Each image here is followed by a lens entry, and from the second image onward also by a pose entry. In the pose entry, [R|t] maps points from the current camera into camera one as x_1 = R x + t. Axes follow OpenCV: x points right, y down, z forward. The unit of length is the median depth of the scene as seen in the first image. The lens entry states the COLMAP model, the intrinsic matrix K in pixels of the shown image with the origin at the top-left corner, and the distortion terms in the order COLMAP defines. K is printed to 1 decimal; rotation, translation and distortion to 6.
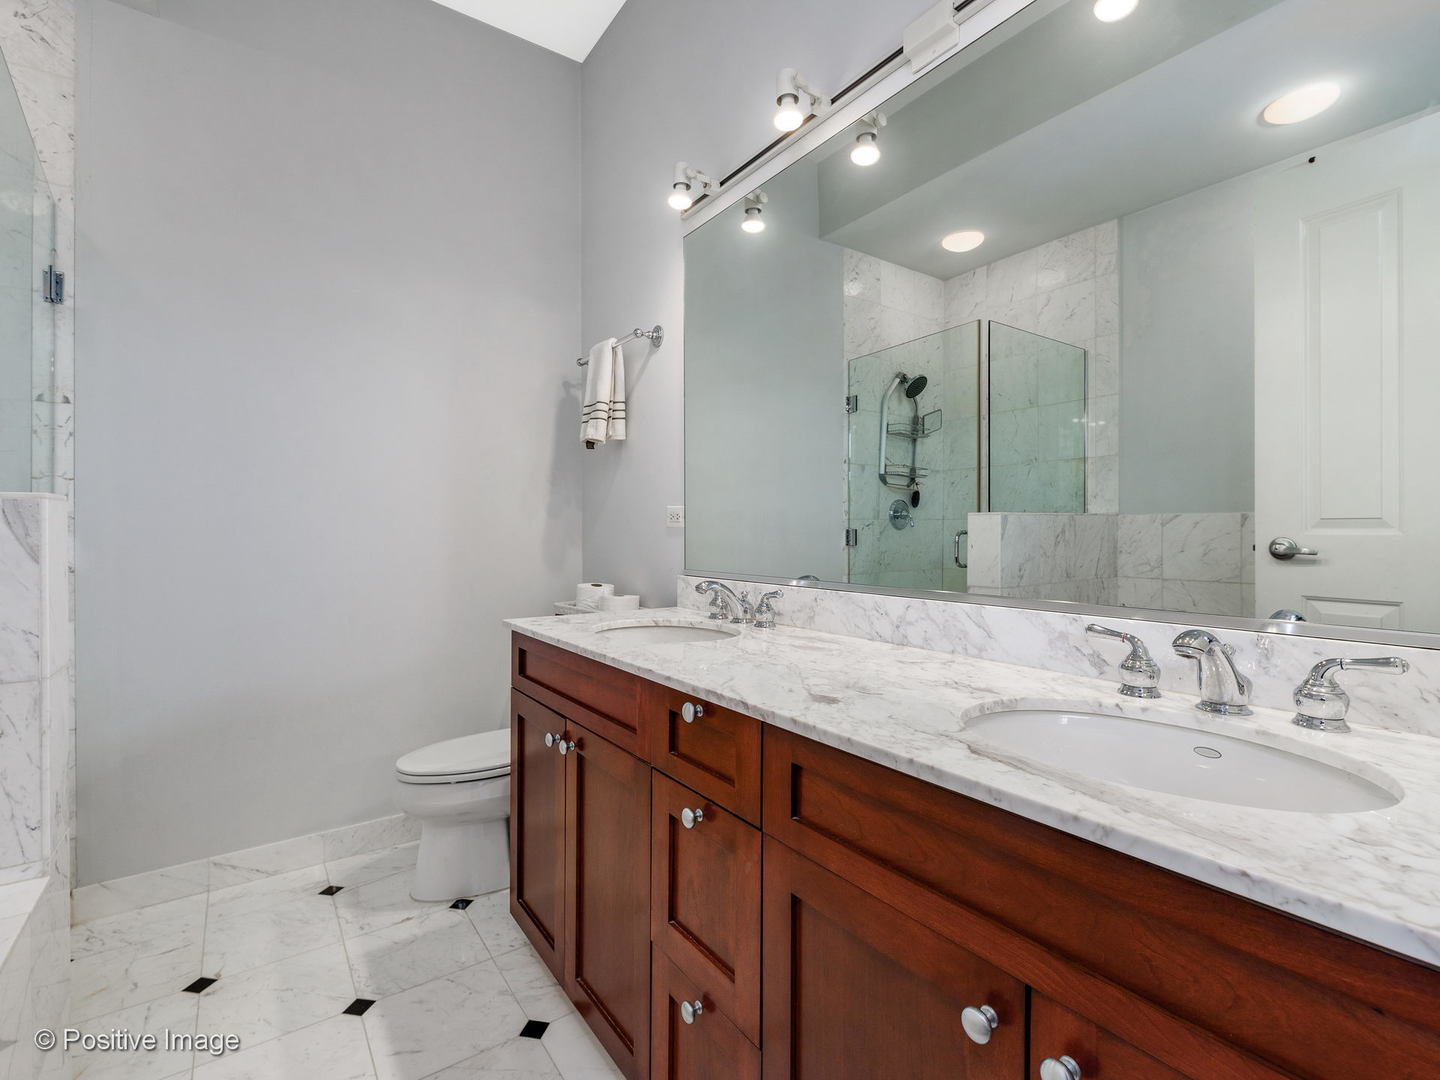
lens RADIAL K [[675.7, 0, 733.2], [0, 675.7, 527.5], [0, 0, 1]] dist [0.000399, -0.001049]
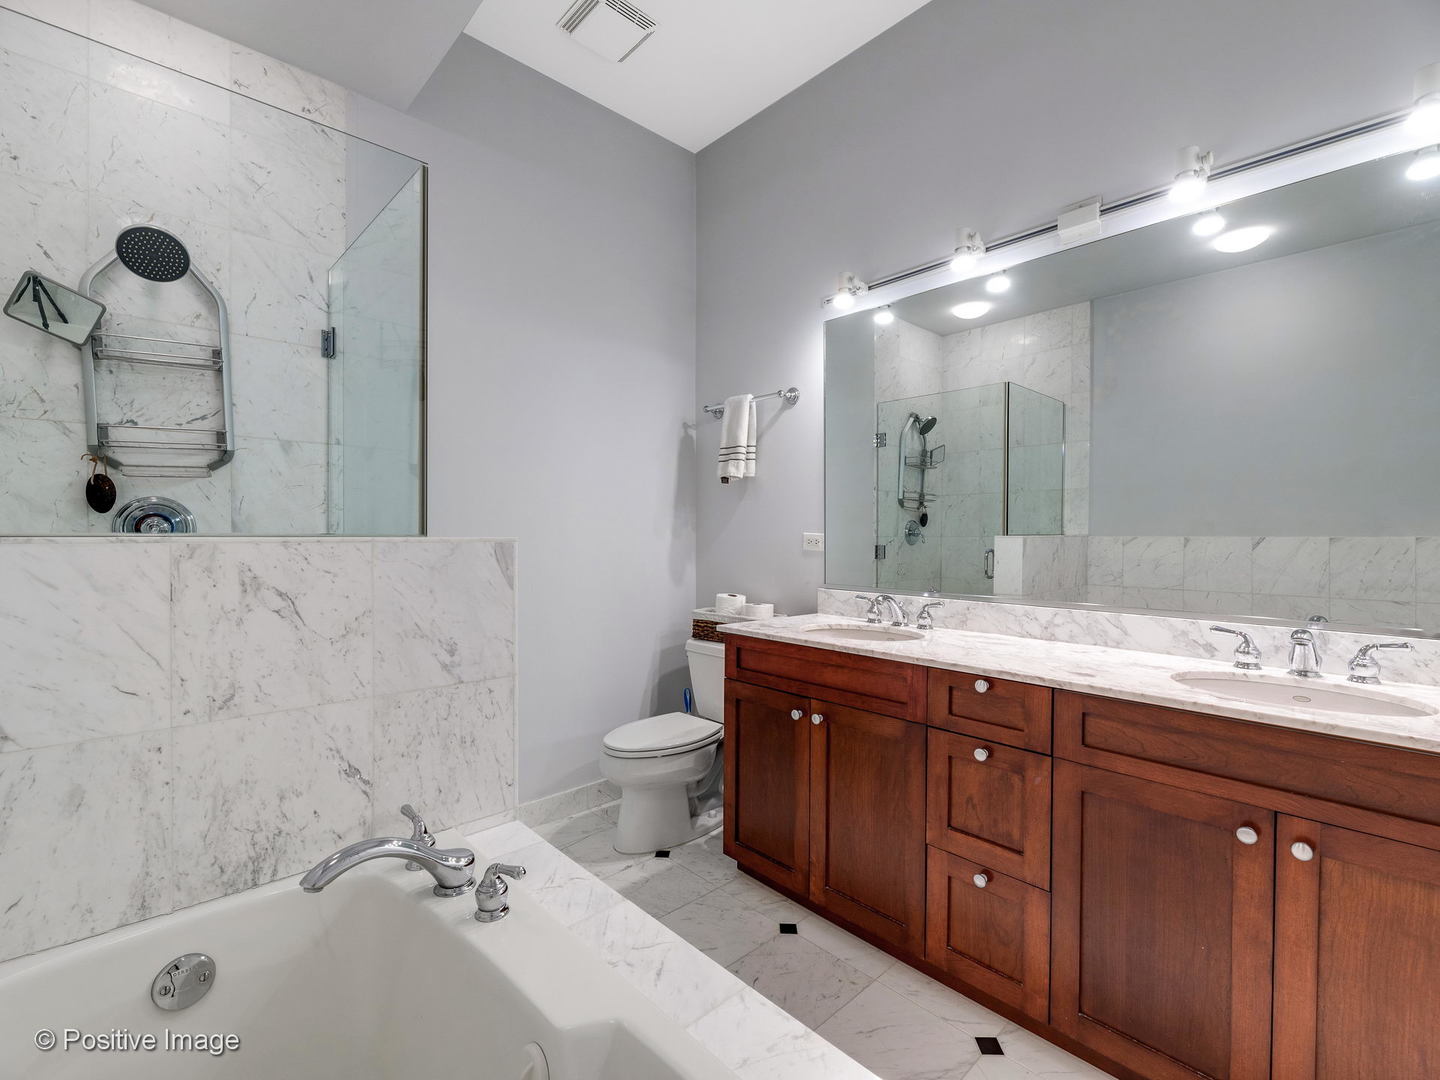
lens RADIAL K [[675.7, 0, 707.0], [0, 675.7, 529.9], [0, 0, 1]] dist [0.000399, -0.001049]
pose [[0.989933, 0.008537, 0.141280, -0.560068], [-0.009292, 0.999946, 0.004686, -0.051443], [-0.141233, -0.005952, 0.989959, -0.266357]]
